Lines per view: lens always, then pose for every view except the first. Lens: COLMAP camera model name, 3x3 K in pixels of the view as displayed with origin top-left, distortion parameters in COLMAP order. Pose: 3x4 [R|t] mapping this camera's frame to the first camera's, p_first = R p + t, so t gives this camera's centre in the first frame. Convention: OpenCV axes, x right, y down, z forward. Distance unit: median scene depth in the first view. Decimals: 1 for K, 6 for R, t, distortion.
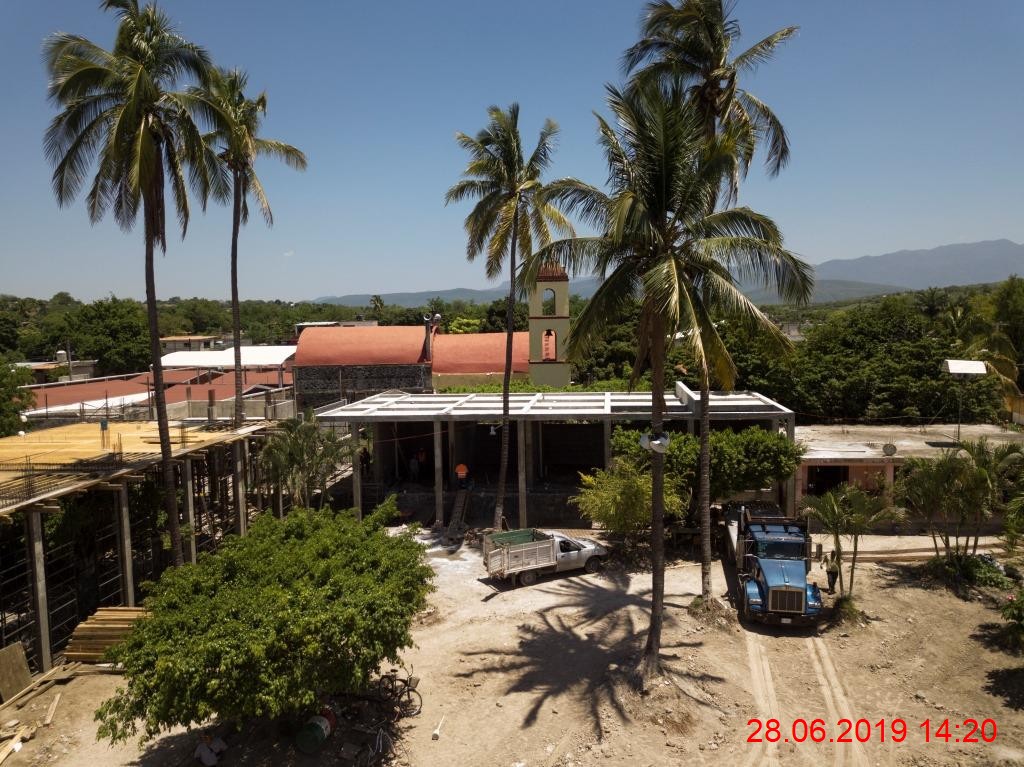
lens RADIAL K [[773.9, 0, 512.3], [0, 773.9, 380.4], [0, 0, 1]] dist [0.015451, -0.015110]
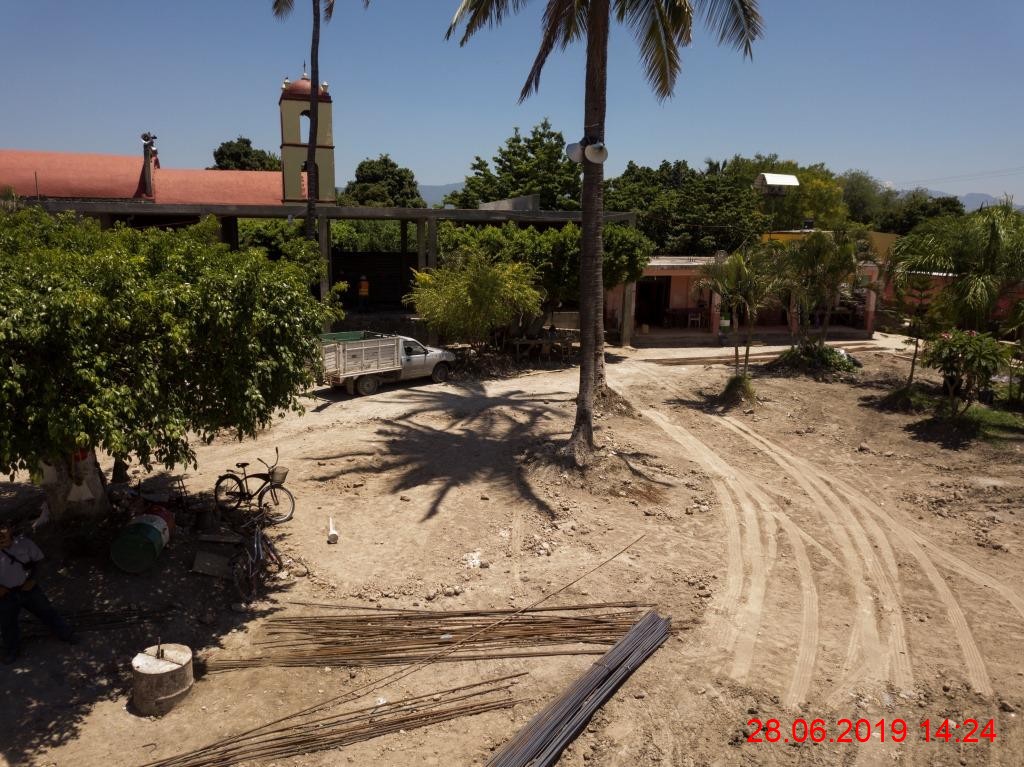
lens RADIAL K [[773.9, 0, 509.6], [0, 773.9, 390.5], [0, 0, 1]] dist [0.015451, -0.015110]
pose [[0.933364, -0.038897, 0.356817, -0.141291], [-0.004256, 0.992841, 0.119365, 0.190997], [-0.358906, -0.112930, 0.926517, 0.263961]]
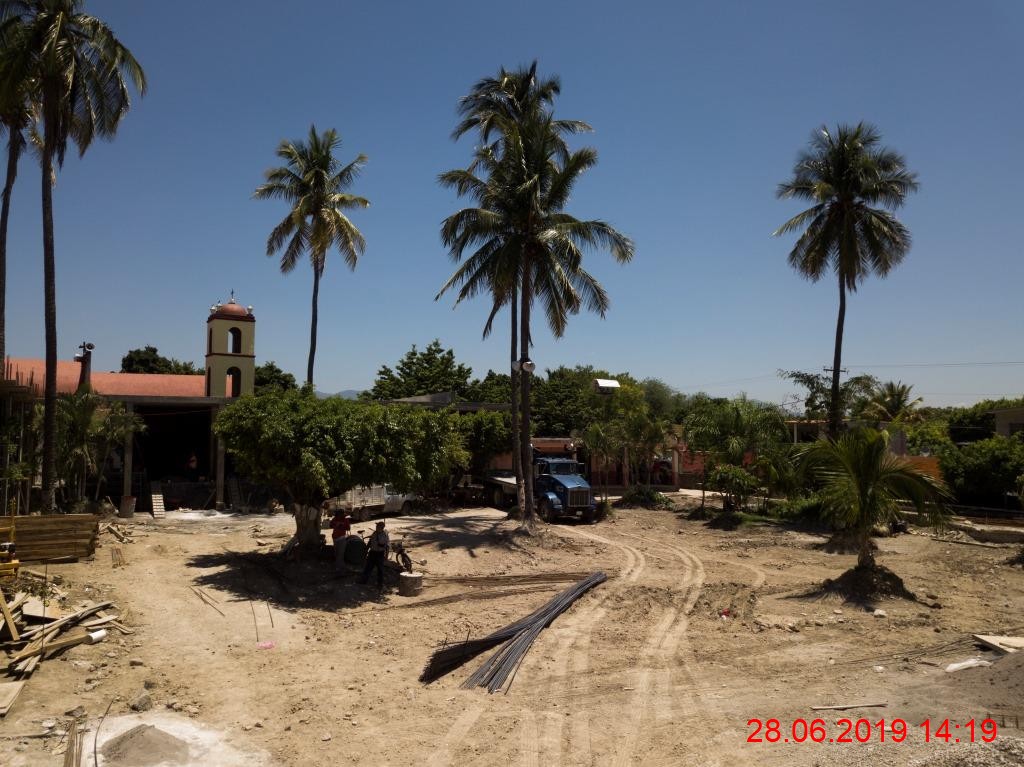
lens RADIAL K [[773.9, 0, 505.6], [0, 773.9, 388.0], [0, 0, 1]] dist [0.015451, -0.015110]
pose [[0.831597, 0.058391, 0.552301, -0.515250], [0.023561, 0.989853, -0.140125, 0.269144], [-0.554879, 0.129540, 0.821784, -0.089278]]
